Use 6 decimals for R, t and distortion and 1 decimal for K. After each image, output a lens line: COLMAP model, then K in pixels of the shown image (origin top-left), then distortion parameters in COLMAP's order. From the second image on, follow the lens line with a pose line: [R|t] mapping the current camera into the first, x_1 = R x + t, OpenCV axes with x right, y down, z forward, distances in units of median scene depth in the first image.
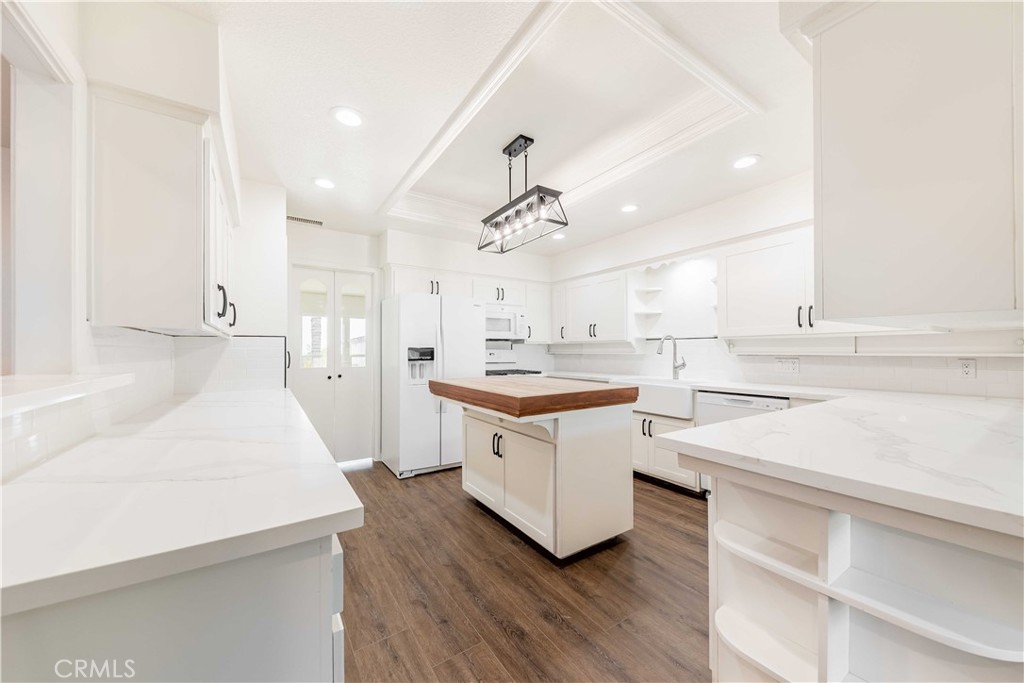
lens RADIAL K [[374.9, 0, 512.0], [0, 374.9, 345.5], [0, 0, 1]] dist [0.000701, -0.000232]
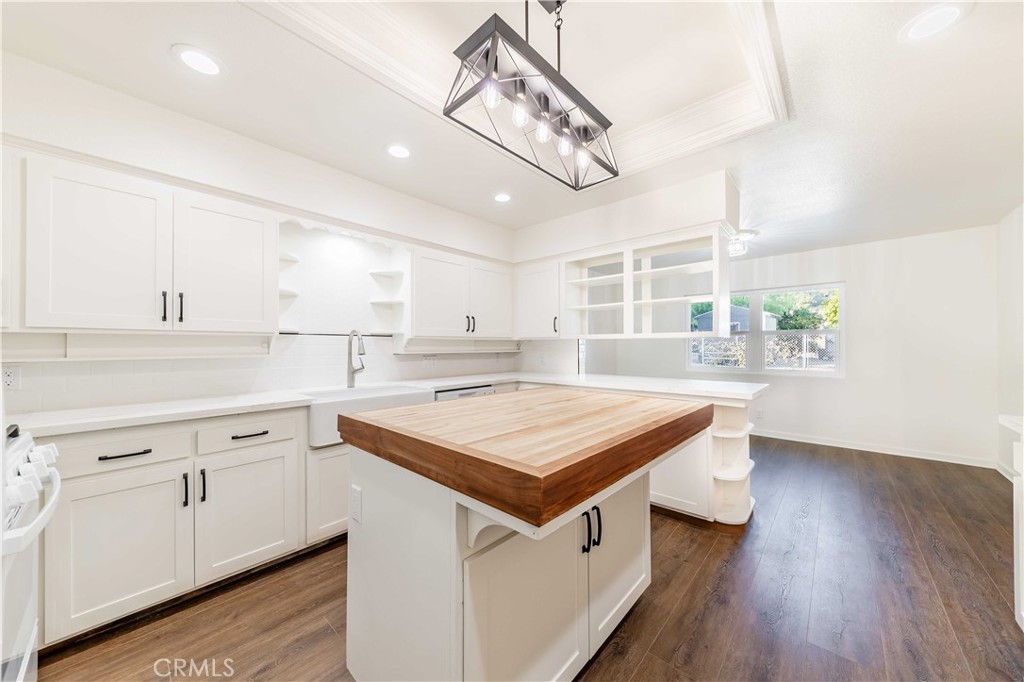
lens RADIAL K [[352.3, 0, 513.5], [0, 352.3, 345.3], [0, 0, 1]] dist [-0.002074, -0.000047]
pose [[-0.242754, 0.007493, 0.970059, -0.345008], [-0.008078, 0.999920, -0.009745, 0.008293], [-0.970054, -0.010202, -0.242674, 0.861094]]
